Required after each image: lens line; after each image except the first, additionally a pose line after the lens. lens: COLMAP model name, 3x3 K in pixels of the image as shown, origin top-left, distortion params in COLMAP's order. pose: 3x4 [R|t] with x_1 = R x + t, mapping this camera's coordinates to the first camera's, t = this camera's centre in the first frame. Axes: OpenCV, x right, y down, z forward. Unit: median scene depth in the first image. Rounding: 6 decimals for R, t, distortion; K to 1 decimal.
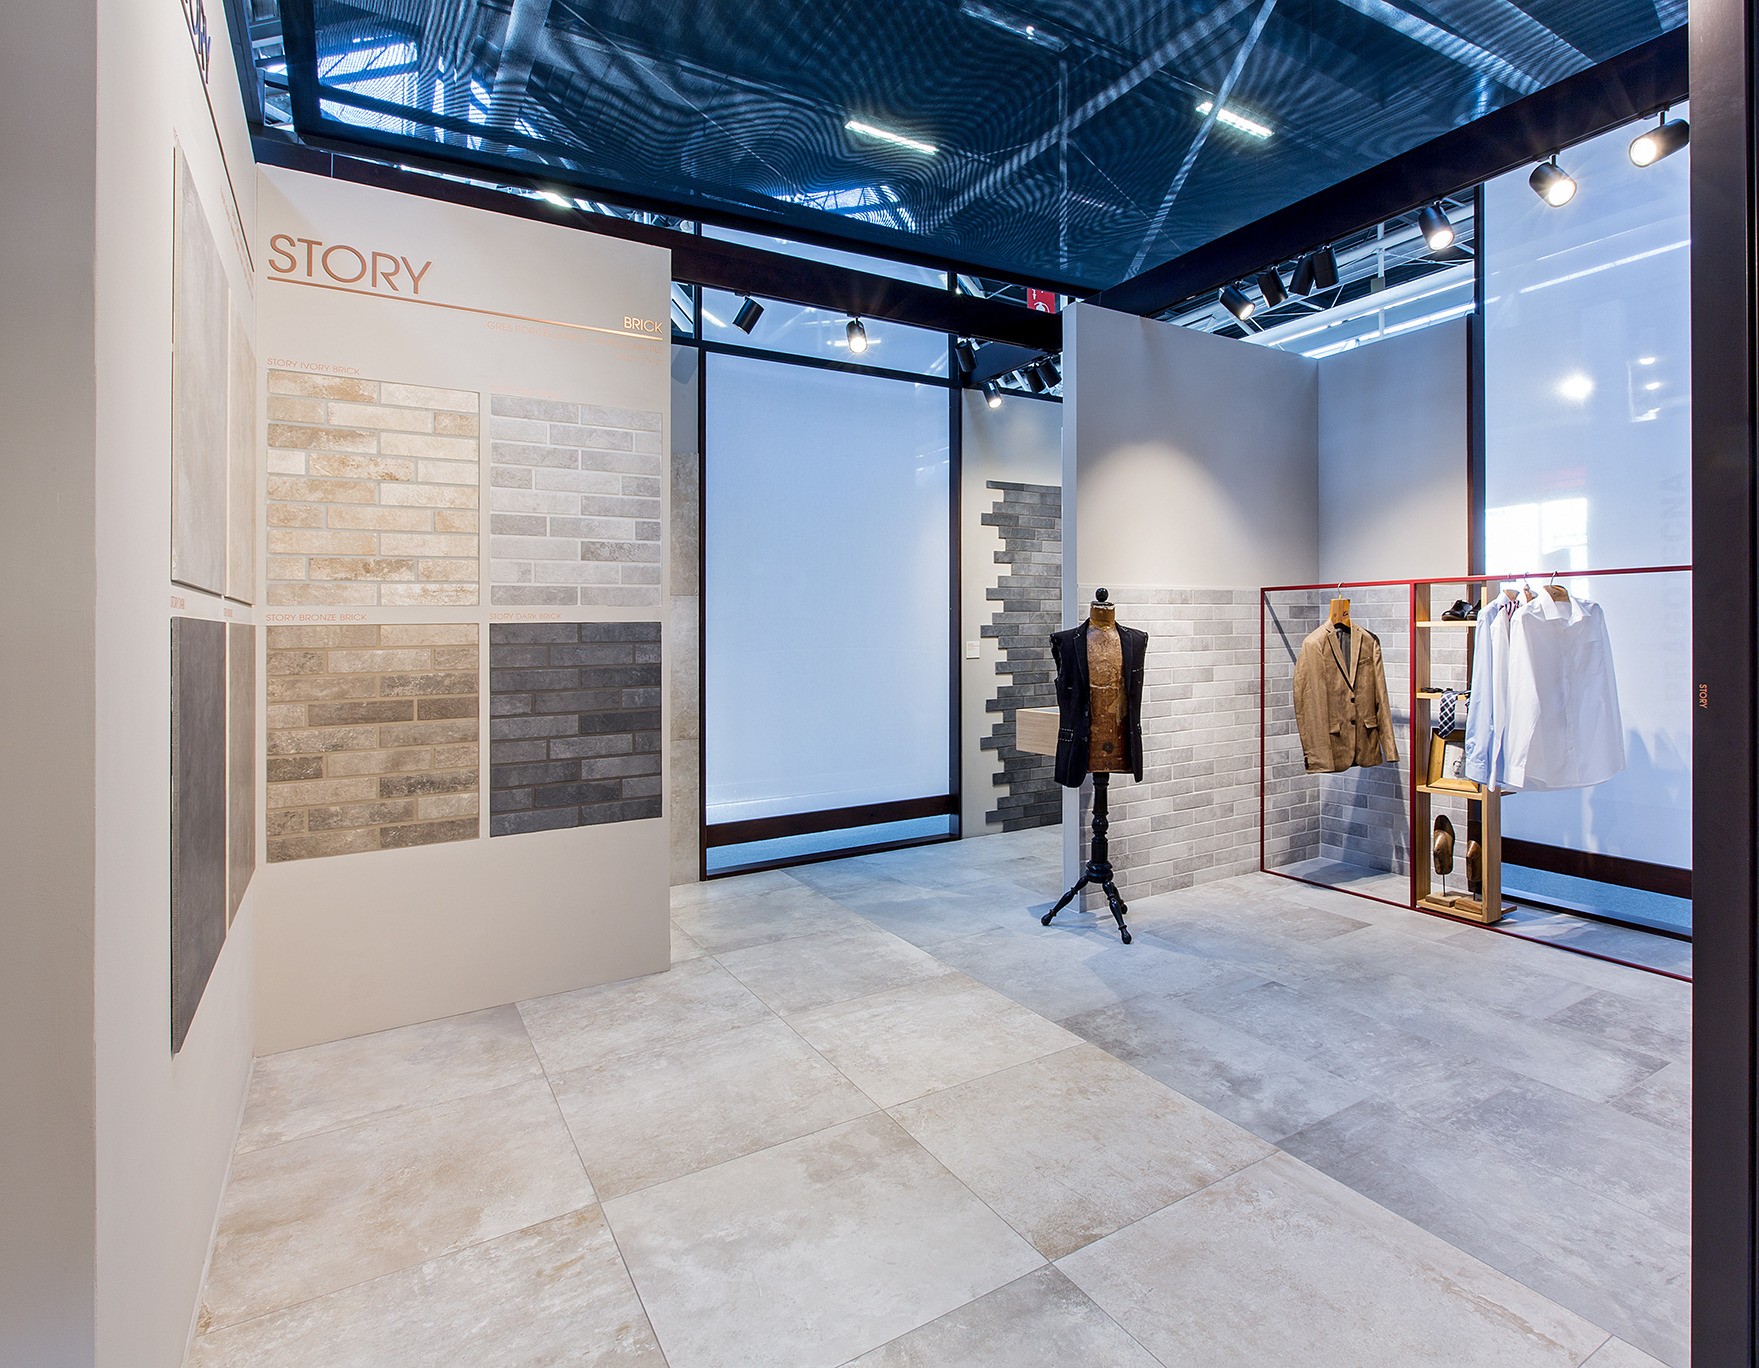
lens RADIAL K [[882.5, 0, 885.5], [0, 882.5, 647.5], [0, 0, 1]] dist [0.002103, 0.000459]
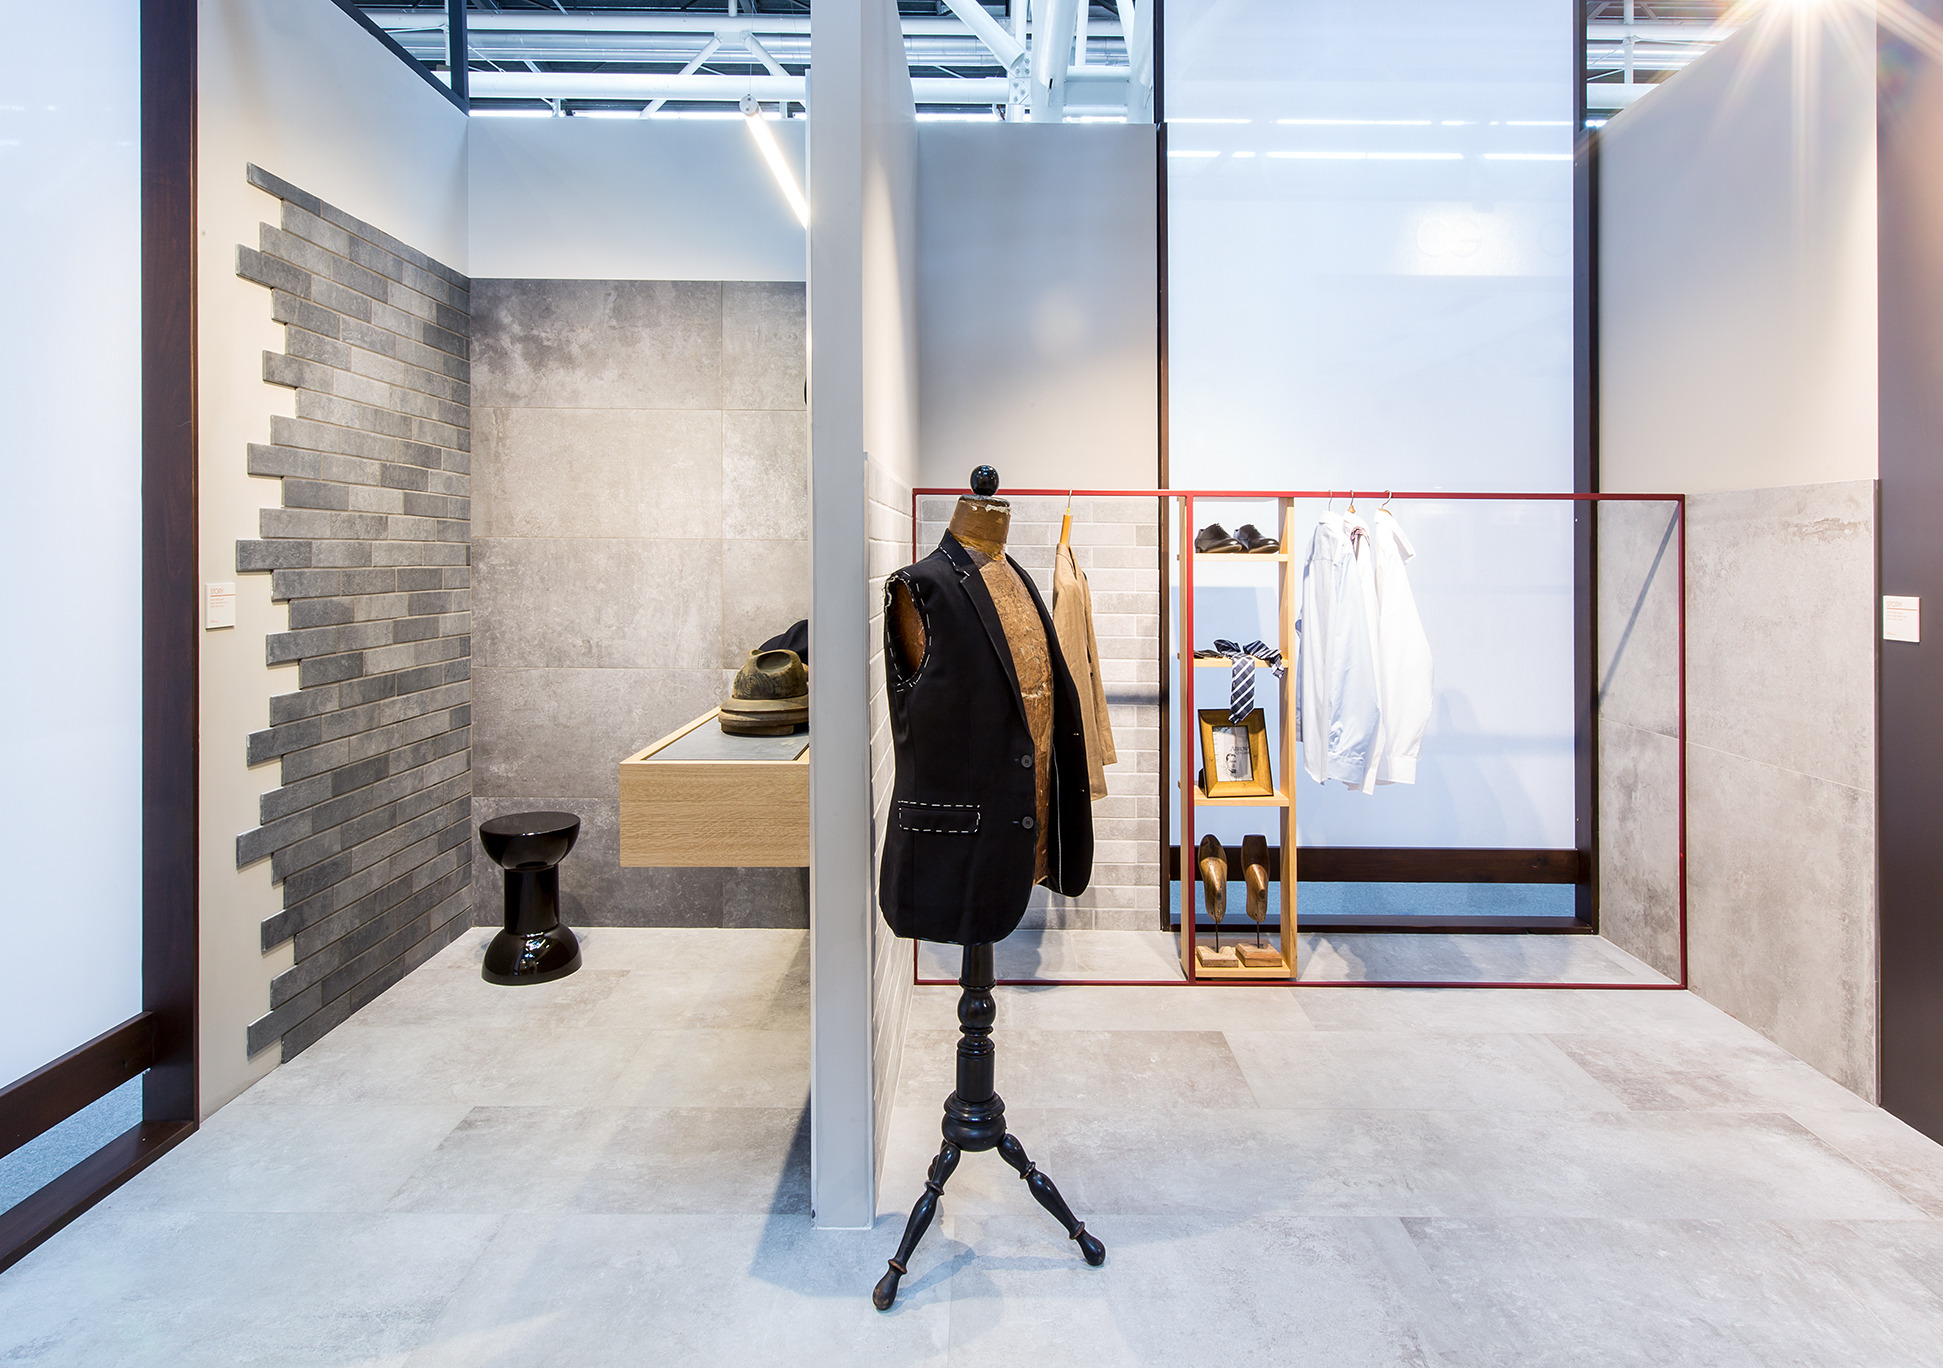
lens RADIAL K [[1172.7, 0, 977.0], [0, 1172.7, 578.5], [0, 0, 1]] dist [0.004430, -0.001406]
pose [[0.499249, -0.003972, 0.866449, -0.263848], [0.003806, 0.999990, 0.002391, -0.013644], [-0.866450, 0.002105, 0.499260, 0.731790]]
